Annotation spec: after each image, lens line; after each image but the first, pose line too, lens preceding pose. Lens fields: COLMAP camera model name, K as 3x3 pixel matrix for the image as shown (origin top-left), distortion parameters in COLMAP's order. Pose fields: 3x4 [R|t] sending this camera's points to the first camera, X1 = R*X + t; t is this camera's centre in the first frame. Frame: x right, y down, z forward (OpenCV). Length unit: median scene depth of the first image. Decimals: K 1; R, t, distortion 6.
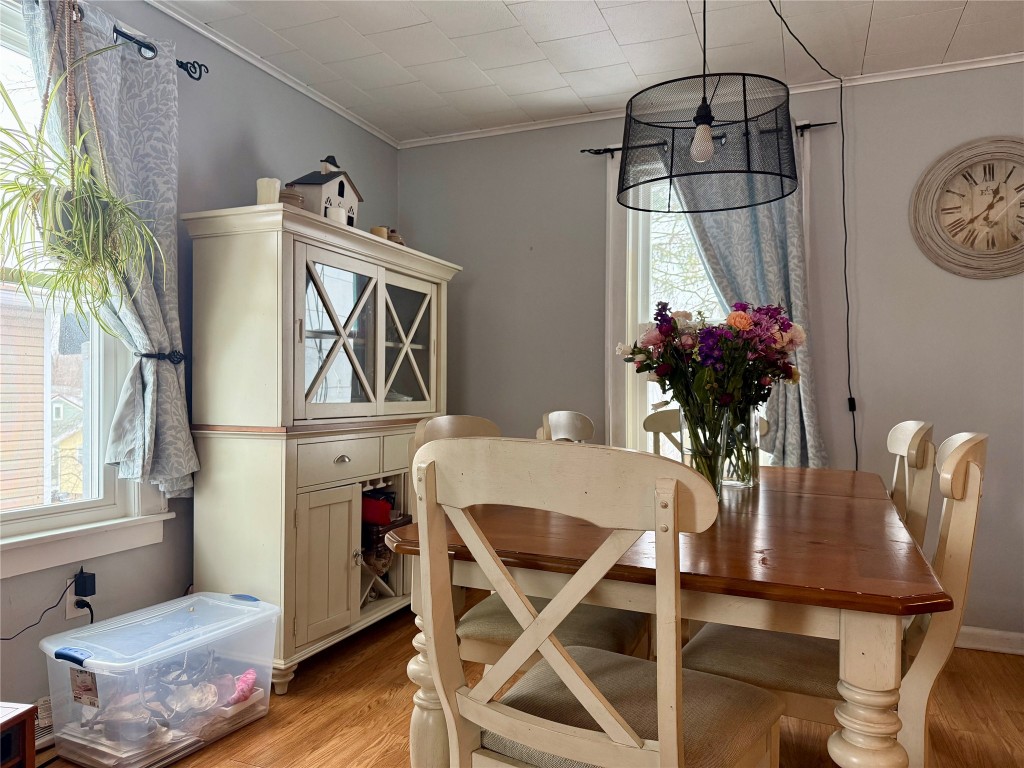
lens RADIAL K [[718.4, 0, 512.5], [0, 718.4, 388.9], [0, 0, 1]] dist [0.044958, -0.054391]
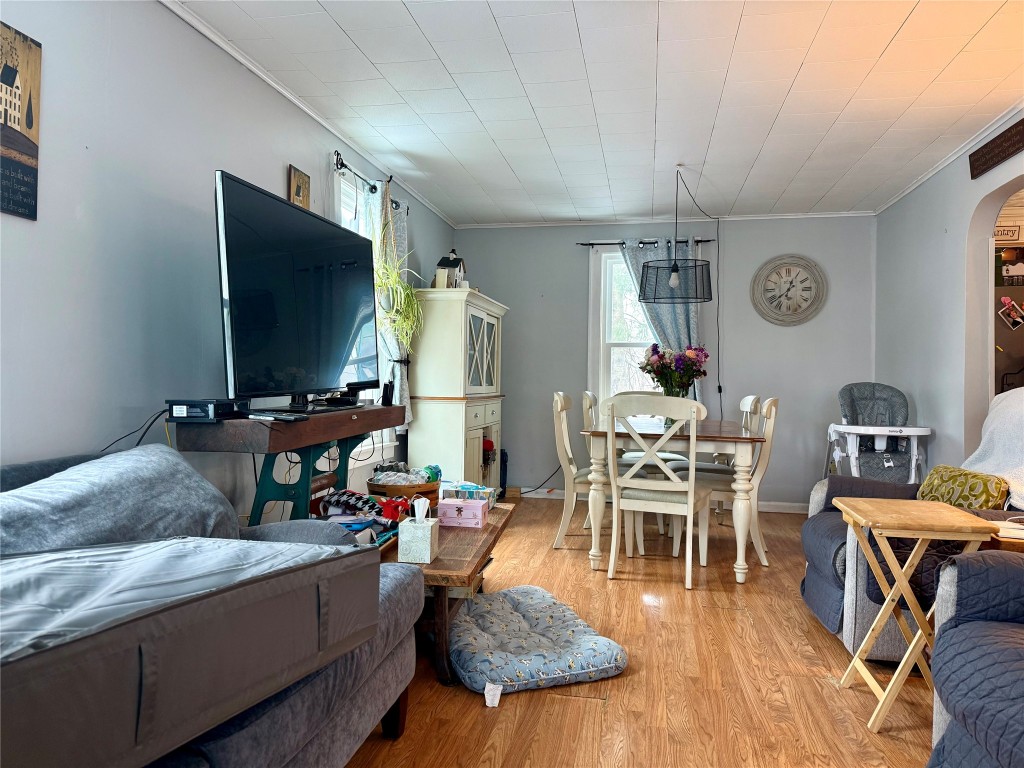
lens RADIAL K [[718.4, 0, 507.4], [0, 718.4, 385.9], [0, 0, 1]] dist [0.044958, -0.054391]
pose [[0.982576, 0.009771, 0.185603, -0.451881], [-0.010927, 0.999927, 0.005204, 0.006670], [-0.185539, -0.007141, 0.982611, -0.787914]]
